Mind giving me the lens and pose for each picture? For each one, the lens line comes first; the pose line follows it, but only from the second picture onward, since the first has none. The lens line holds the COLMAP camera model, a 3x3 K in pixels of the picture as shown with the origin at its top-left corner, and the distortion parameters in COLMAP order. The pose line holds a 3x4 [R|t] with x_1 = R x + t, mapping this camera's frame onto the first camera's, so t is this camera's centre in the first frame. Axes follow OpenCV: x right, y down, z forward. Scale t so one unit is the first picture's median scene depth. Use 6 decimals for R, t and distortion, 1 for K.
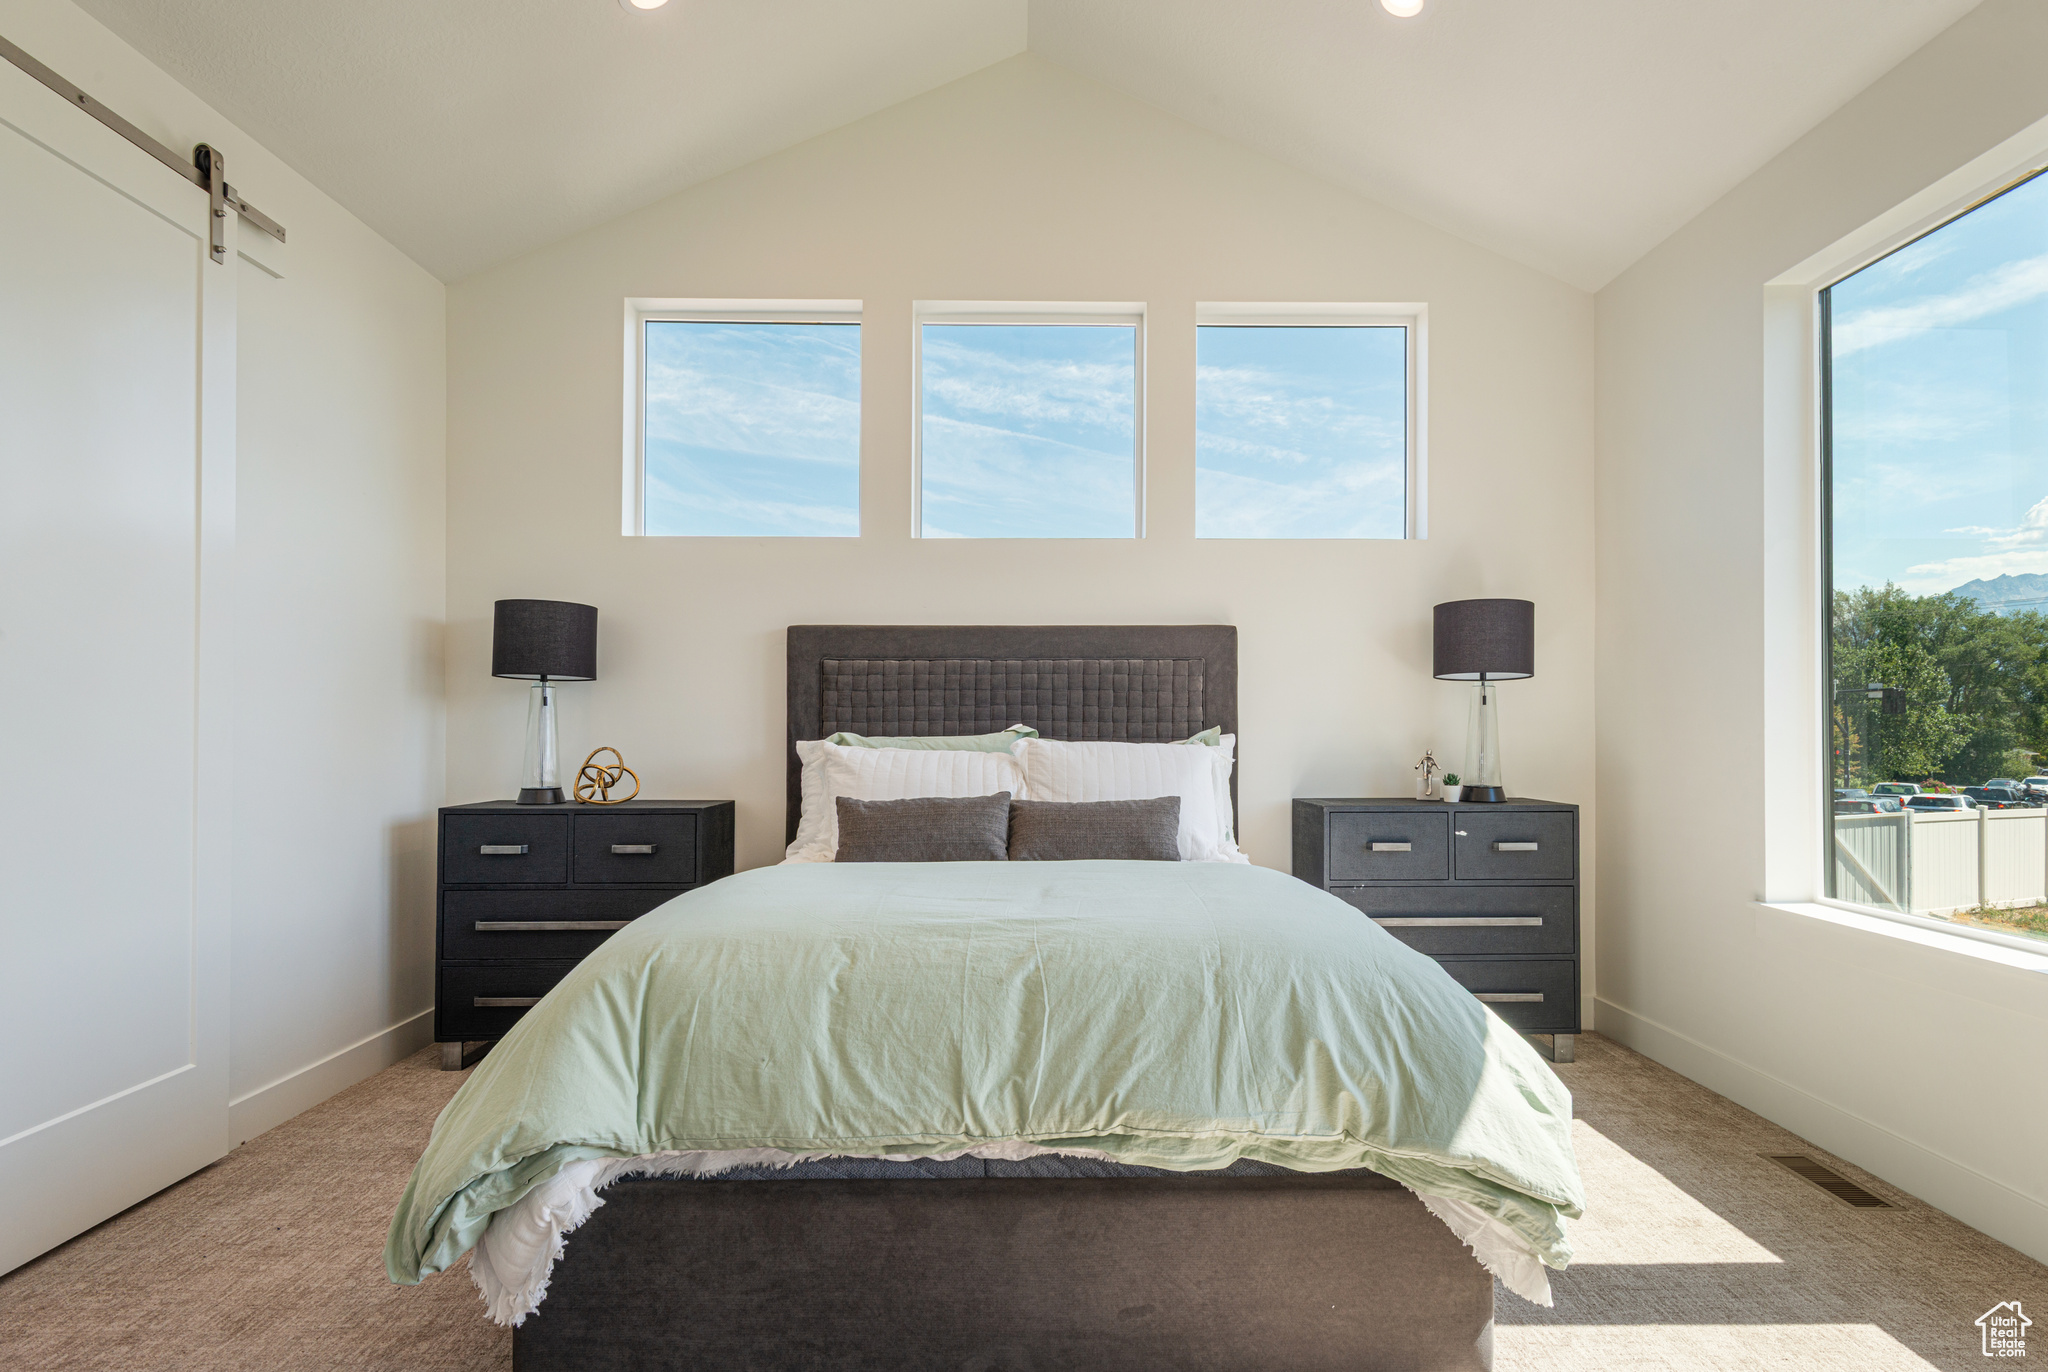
lens RADIAL K [[1098.1, 0, 1010.3], [0, 1098.1, 727.3], [0, 0, 1]] dist [0.036751, -0.025817]
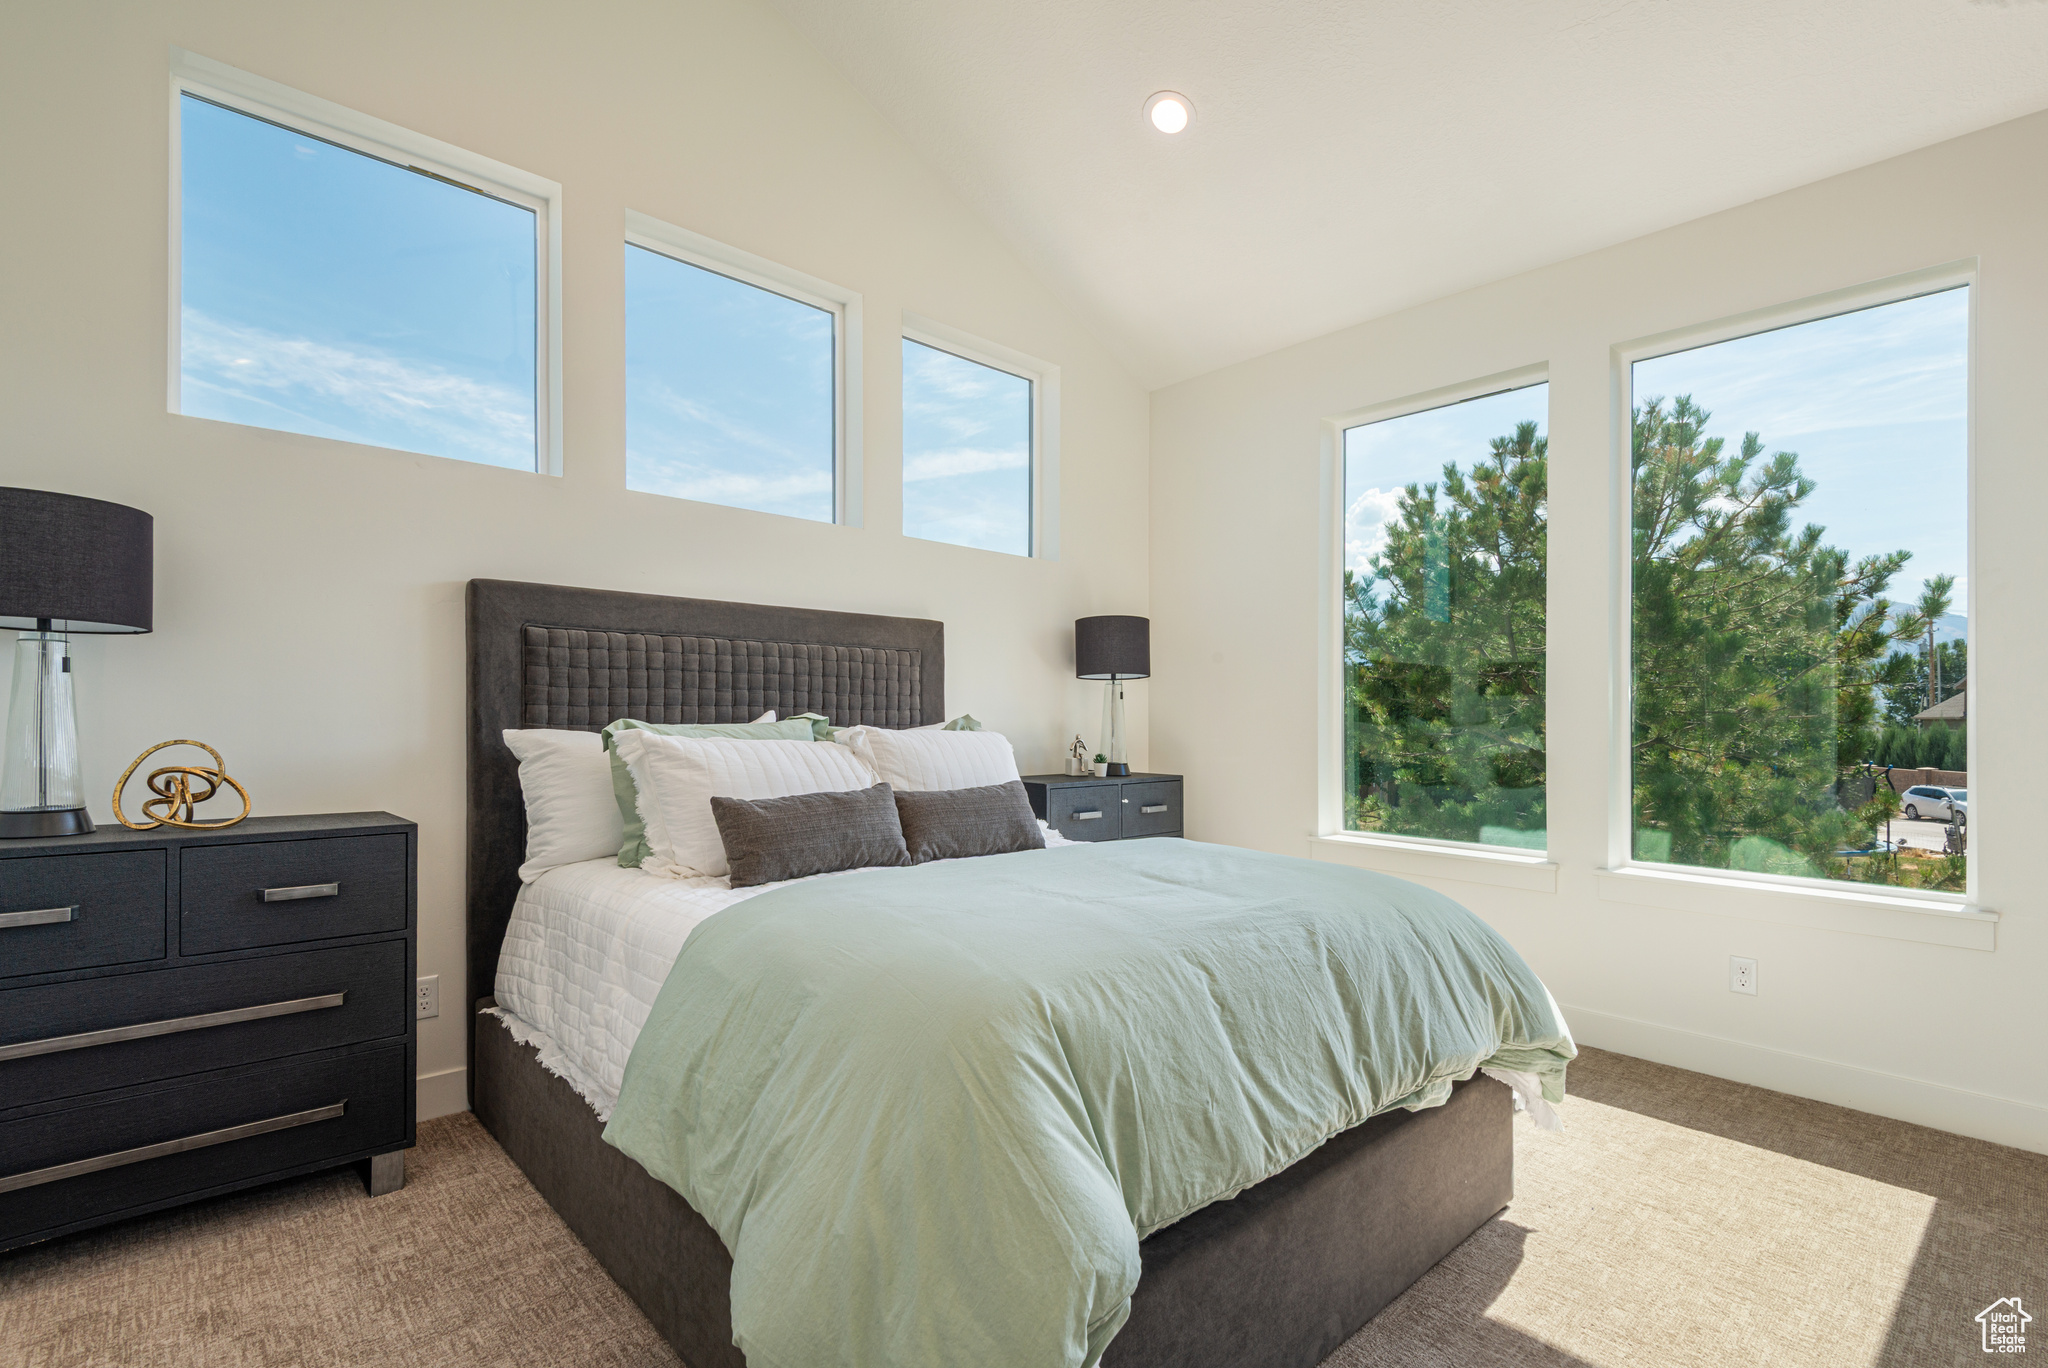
lens RADIAL K [[967.9, 0, 1015.2], [0, 967.9, 722.2], [0, 0, 1]] dist [0.027542, -0.000561]
pose [[0.742260, 0.002194, 0.670108, -0.403662], [-0.008830, 0.999940, 0.006507, -0.000074], [-0.670053, -0.010747, 0.742235, 0.256109]]
